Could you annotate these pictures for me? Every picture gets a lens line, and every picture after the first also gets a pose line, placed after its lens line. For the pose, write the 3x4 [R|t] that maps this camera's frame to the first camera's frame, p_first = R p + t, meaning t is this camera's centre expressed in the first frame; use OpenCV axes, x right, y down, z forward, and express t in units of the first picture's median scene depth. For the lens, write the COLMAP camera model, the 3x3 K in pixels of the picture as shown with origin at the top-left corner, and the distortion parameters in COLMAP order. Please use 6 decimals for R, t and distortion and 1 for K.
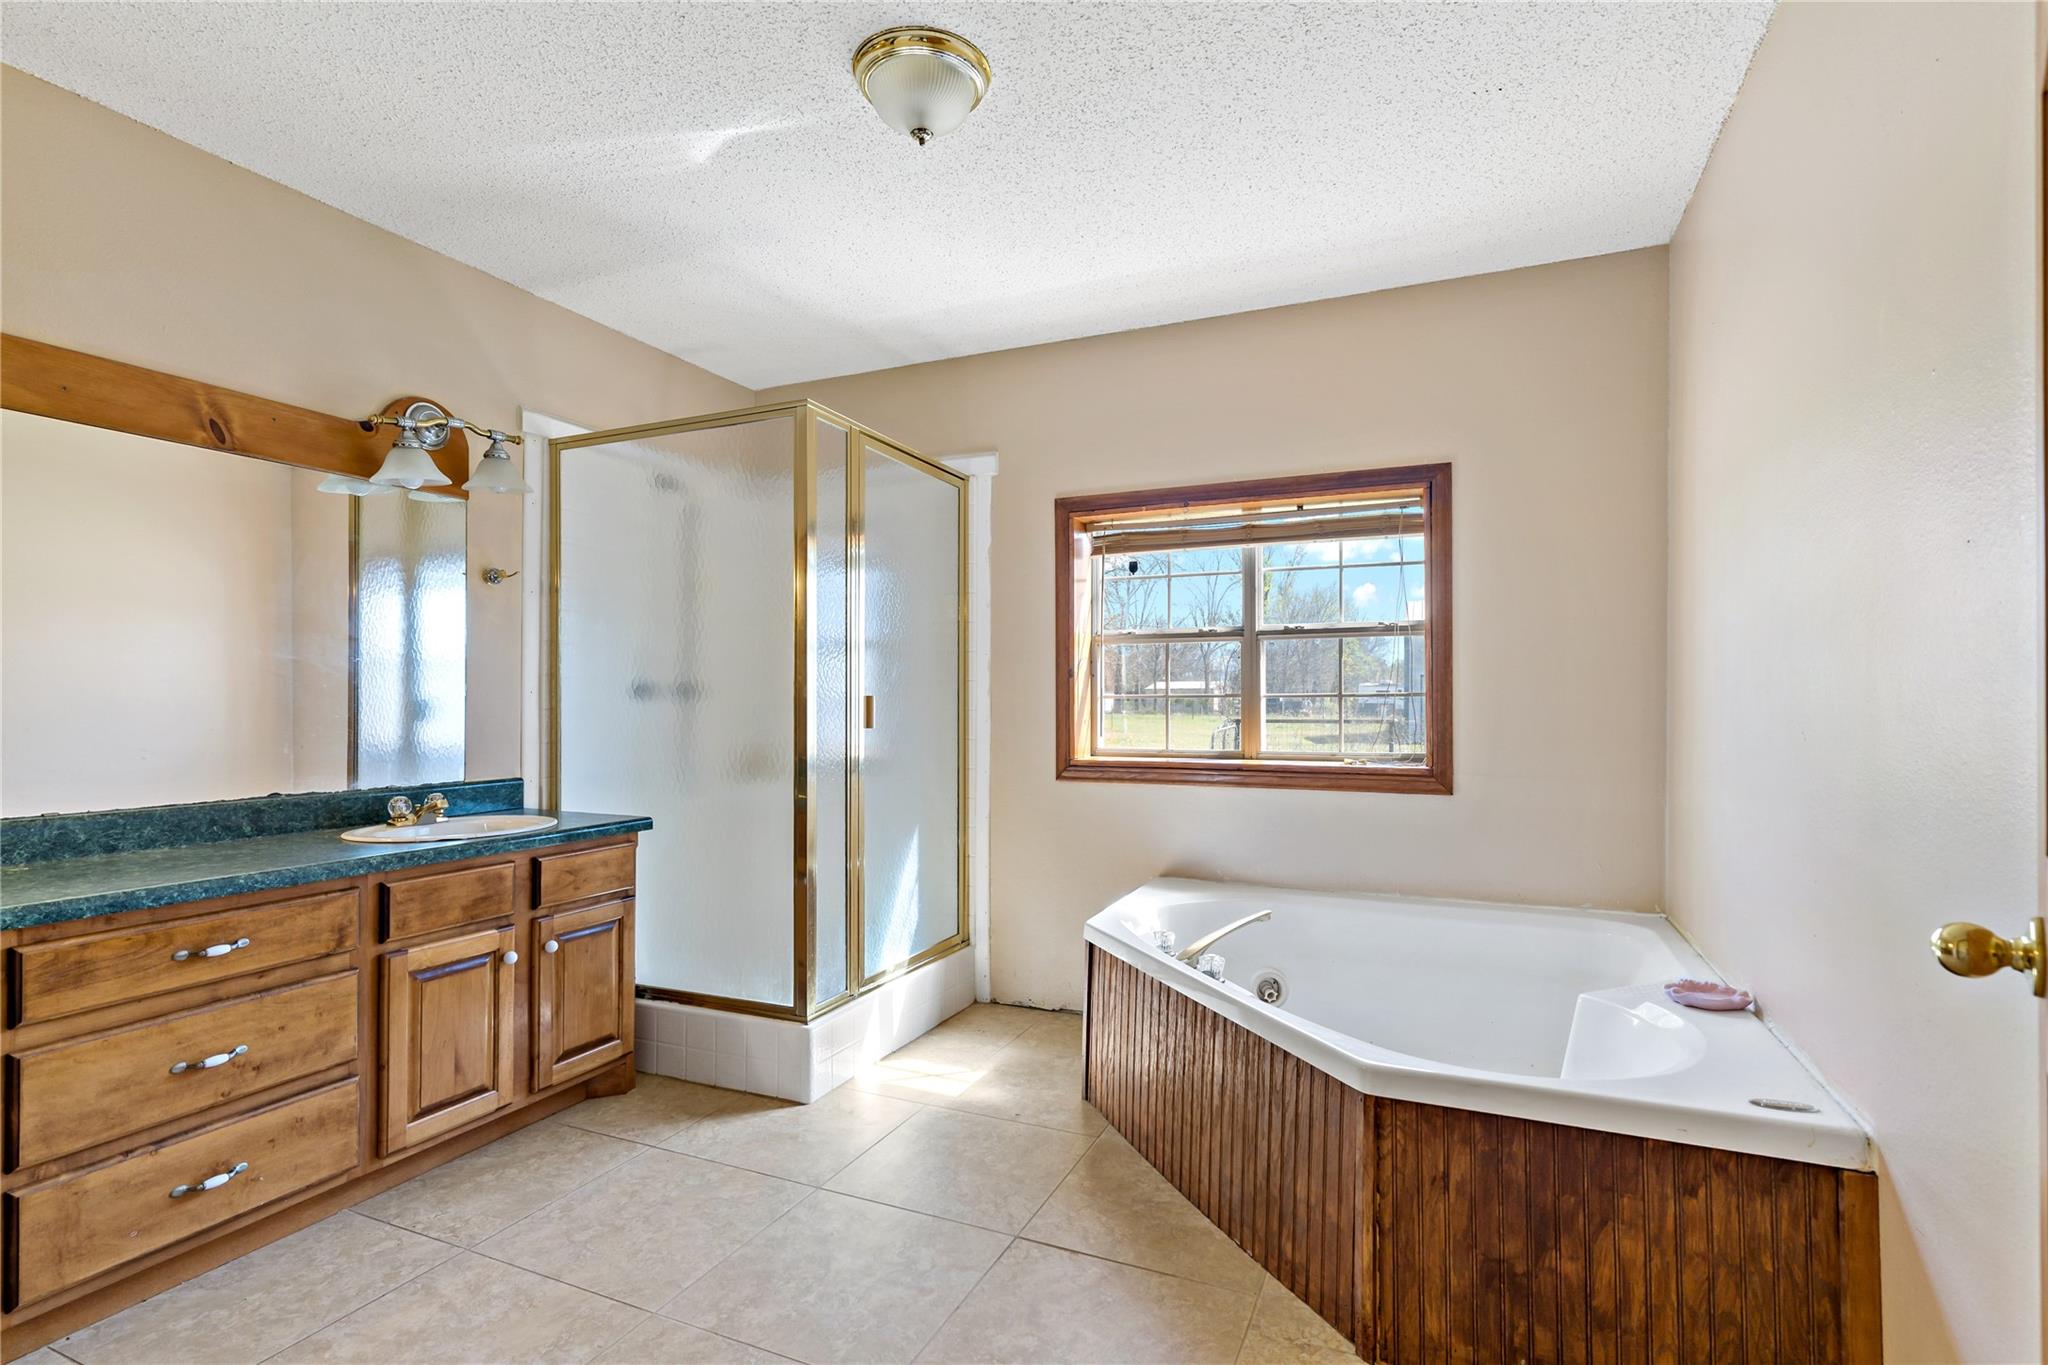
lens RADIAL K [[981.8, 0, 1026.7], [0, 981.8, 675.3], [0, 0, 1]] dist [-0.000675, 0.001329]
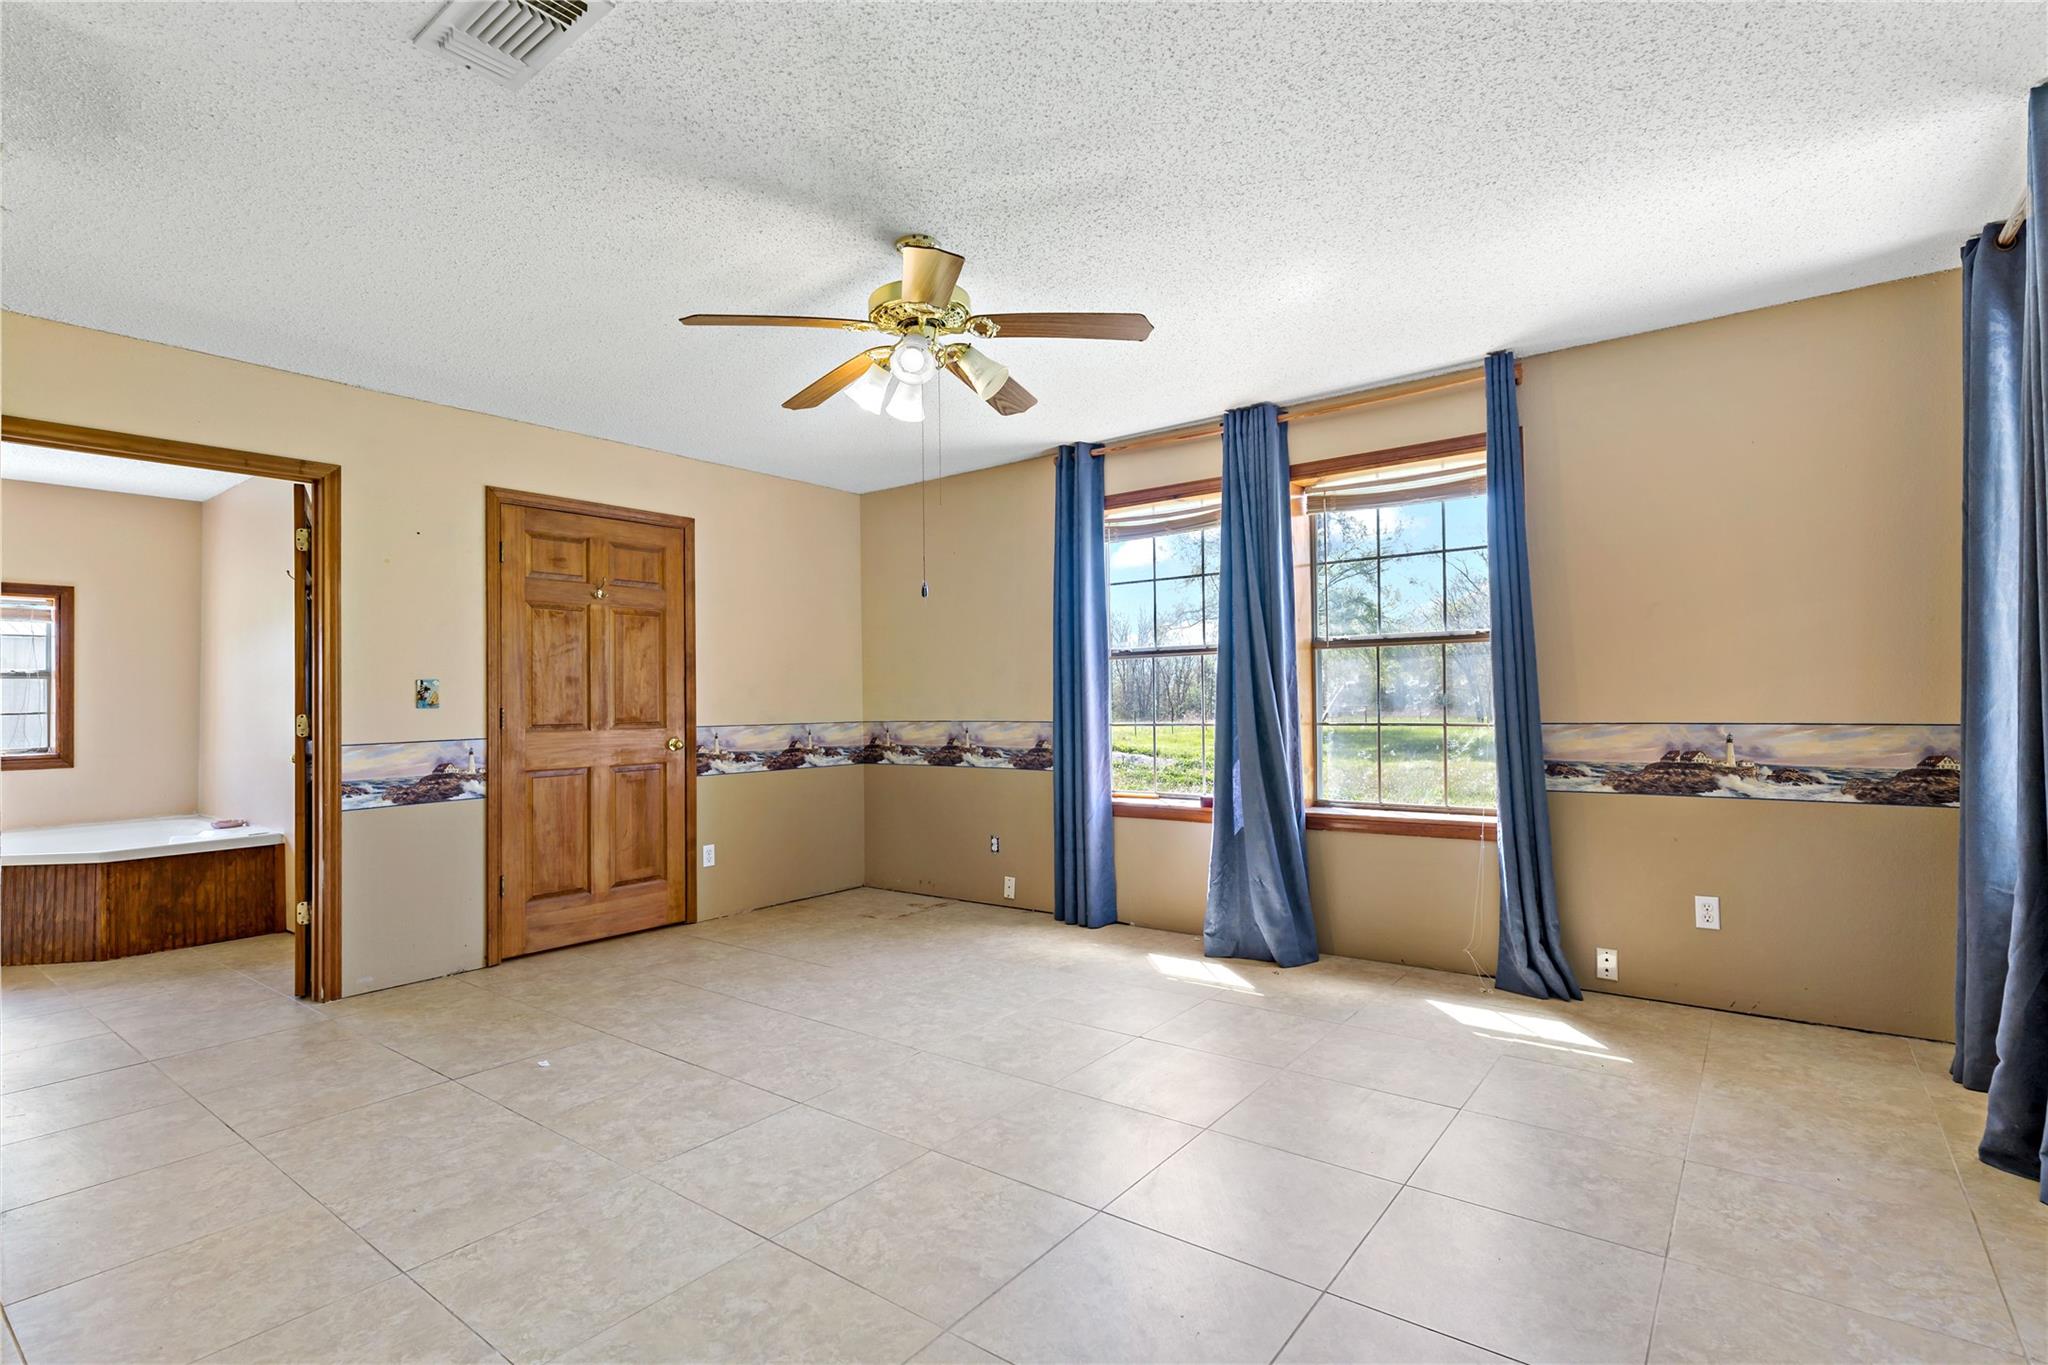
lens RADIAL K [[981.8, 0, 1026.7], [0, 981.8, 675.3], [0, 0, 1]] dist [-0.000675, 0.001329]
pose [[0.228692, 0.012384, 0.973420, -1.753285], [-0.002739, 0.999923, -0.012077, -0.061917], [-0.973495, 0.000095, 0.228709, -2.139817]]
